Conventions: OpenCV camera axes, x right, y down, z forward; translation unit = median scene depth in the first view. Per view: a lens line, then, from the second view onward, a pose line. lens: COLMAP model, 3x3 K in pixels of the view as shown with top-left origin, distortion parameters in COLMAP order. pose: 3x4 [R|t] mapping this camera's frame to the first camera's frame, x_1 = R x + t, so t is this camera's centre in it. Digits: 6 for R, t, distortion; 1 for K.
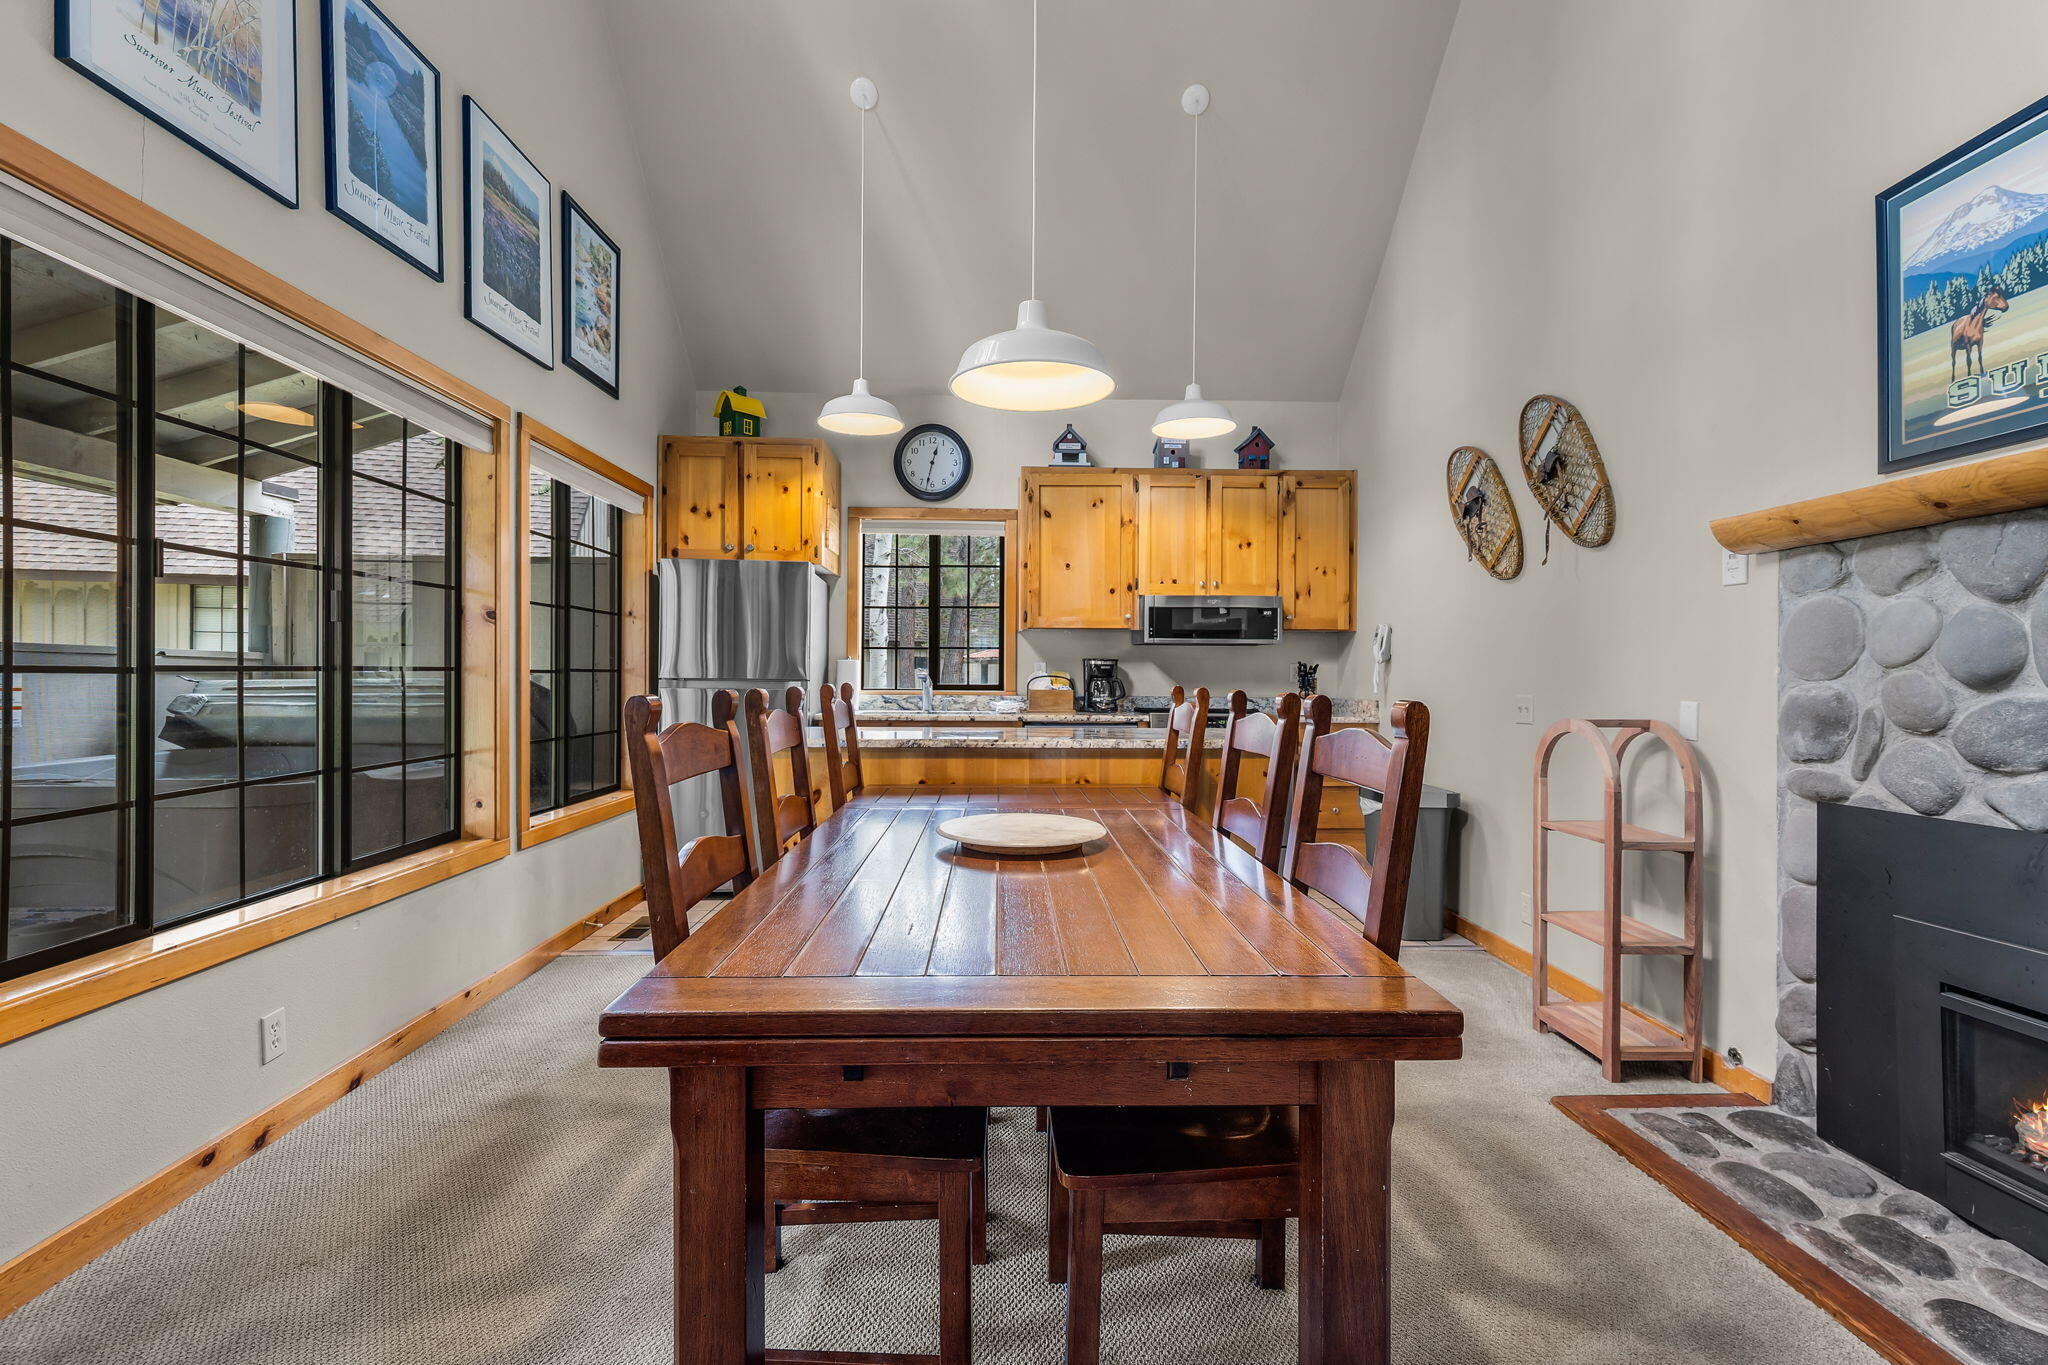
lens RADIAL K [[916.2, 0, 1024.3], [0, 916.2, 676.1], [0, 0, 1]] dist [-0.001086, -0.001475]
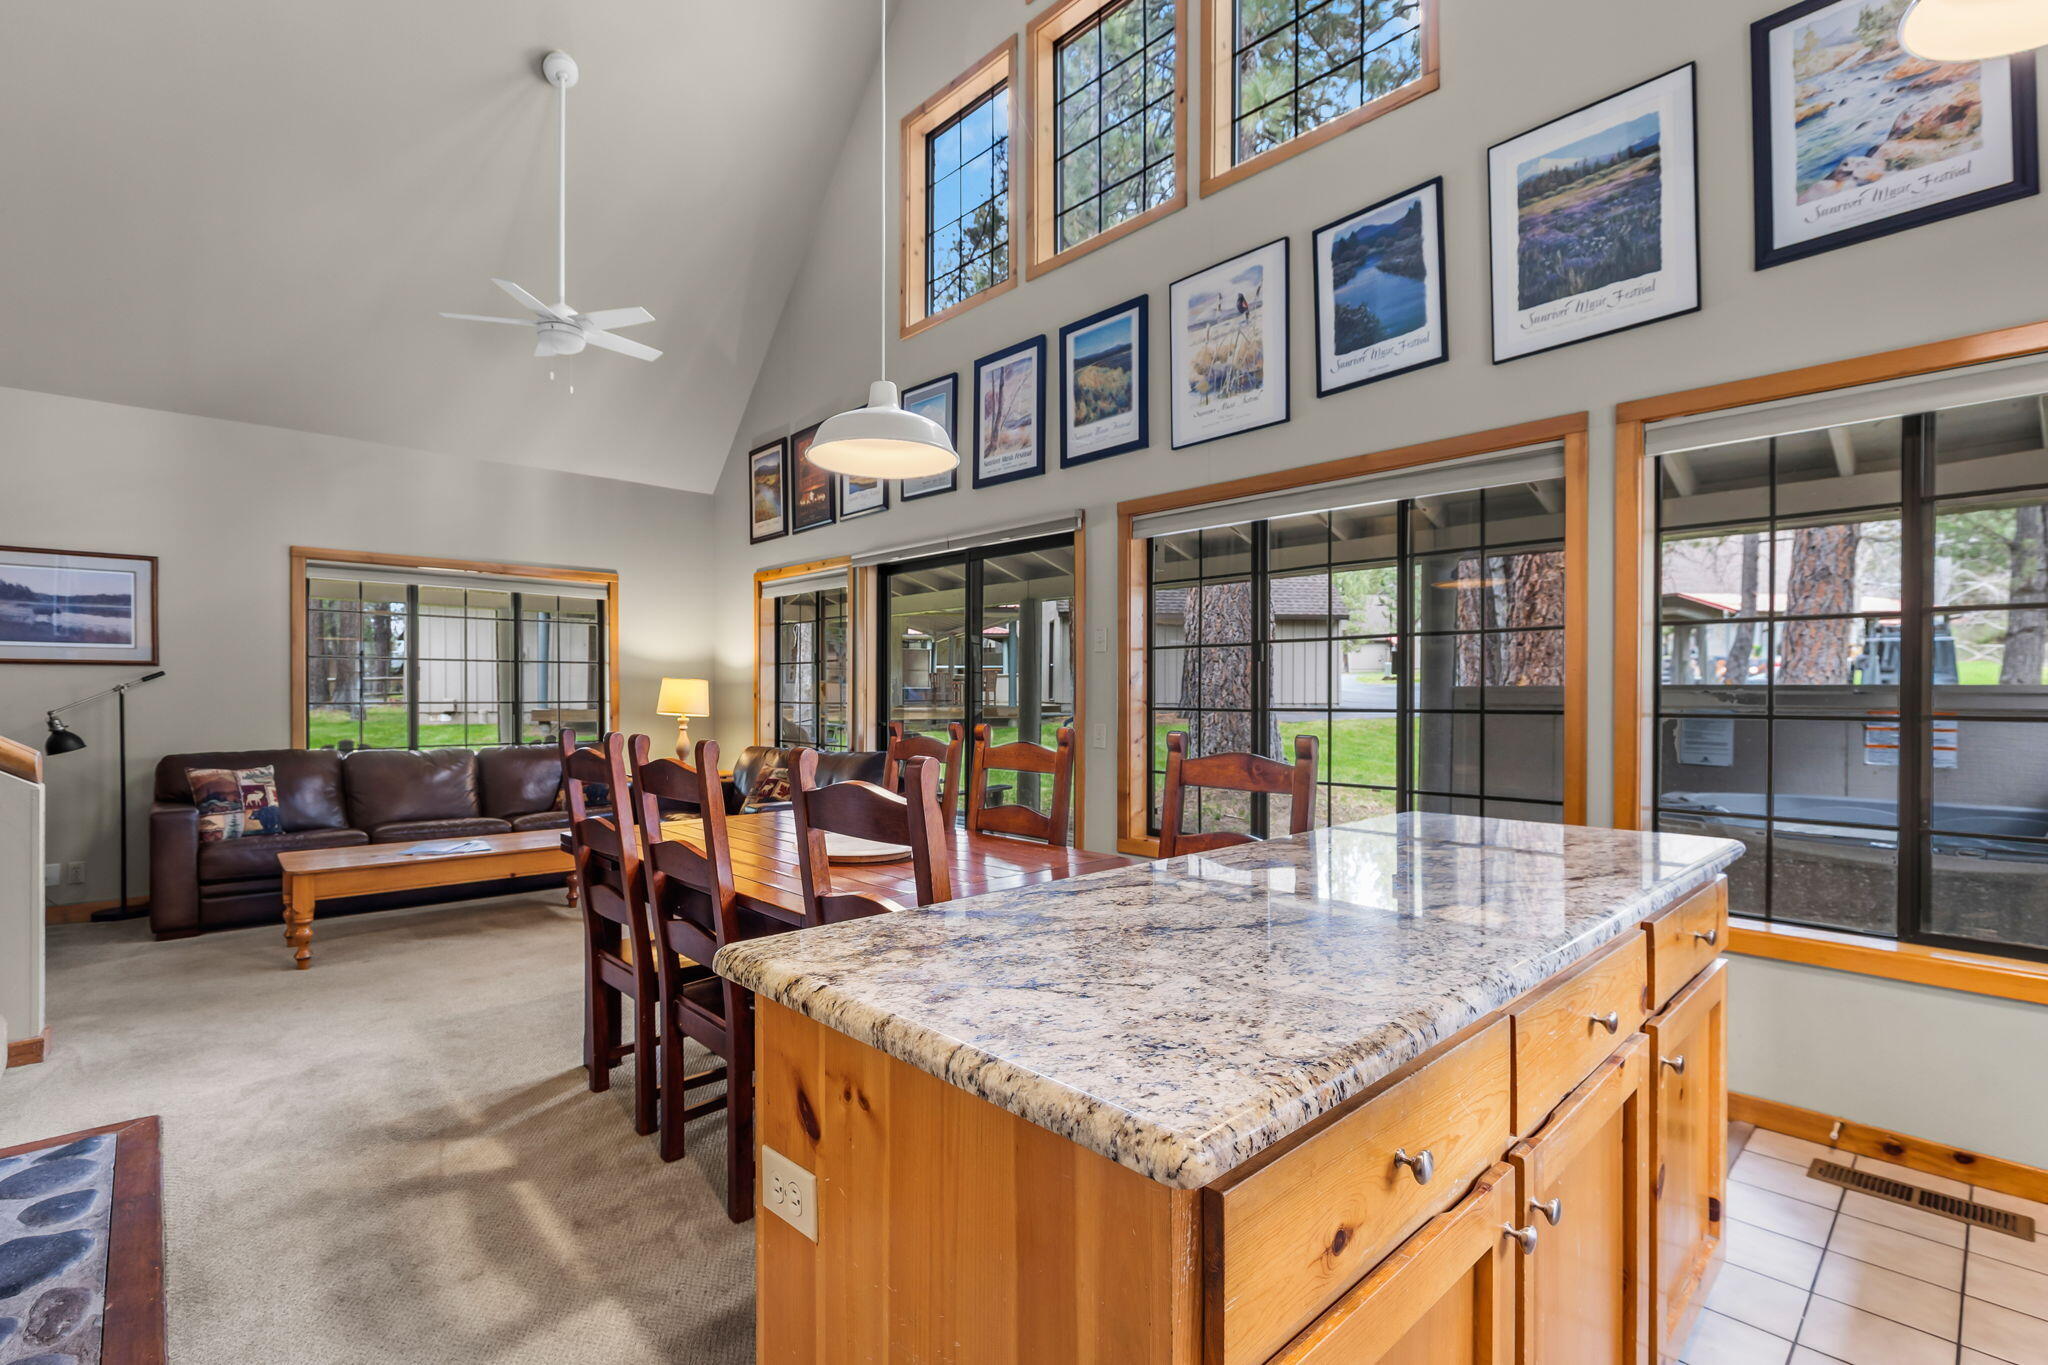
lens RADIAL K [[925.8, 0, 1019.8], [0, 925.8, 697.5], [0, 0, 1]] dist [-0.003464, -0.000694]
pose [[-0.753144, -0.004240, -0.657842, 0.354489], [-0.006235, 0.999980, 0.000692, -0.016496], [0.657826, 0.004623, -0.753156, 1.110297]]
